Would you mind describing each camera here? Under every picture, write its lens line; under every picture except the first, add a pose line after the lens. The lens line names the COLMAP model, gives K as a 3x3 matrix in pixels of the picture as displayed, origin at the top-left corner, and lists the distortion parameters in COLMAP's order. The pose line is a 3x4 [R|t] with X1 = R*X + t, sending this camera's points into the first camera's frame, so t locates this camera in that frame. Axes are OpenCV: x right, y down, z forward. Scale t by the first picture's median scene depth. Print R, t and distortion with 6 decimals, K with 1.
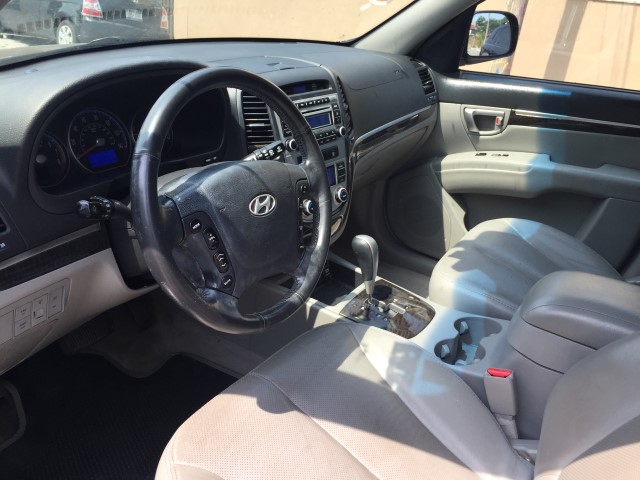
lens RADIAL K [[548.5, 0, 325.3], [0, 548.5, 239.2], [0, 0, 1]] dist [0.067570, -0.101469]
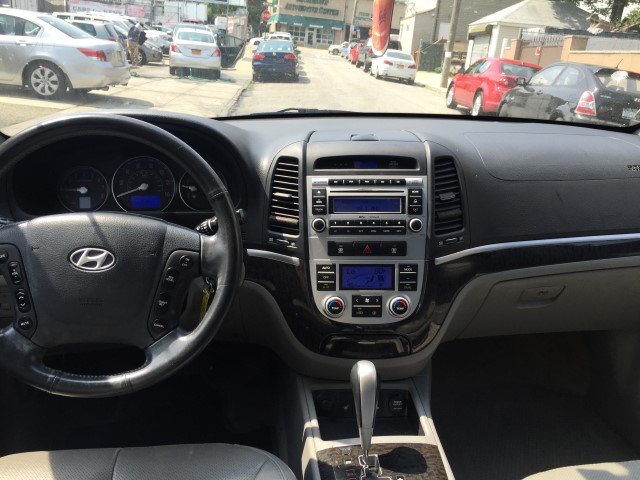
lens RADIAL K [[548.5, 0, 314.8], [0, 548.5, 239.4], [0, 0, 1]] dist [0.067570, -0.101469]
pose [[0.641233, 0.185259, -0.744647, 0.574440], [-0.304628, 0.952131, -0.025443, -0.131475], [0.704288, 0.243155, 0.666974, 0.460657]]
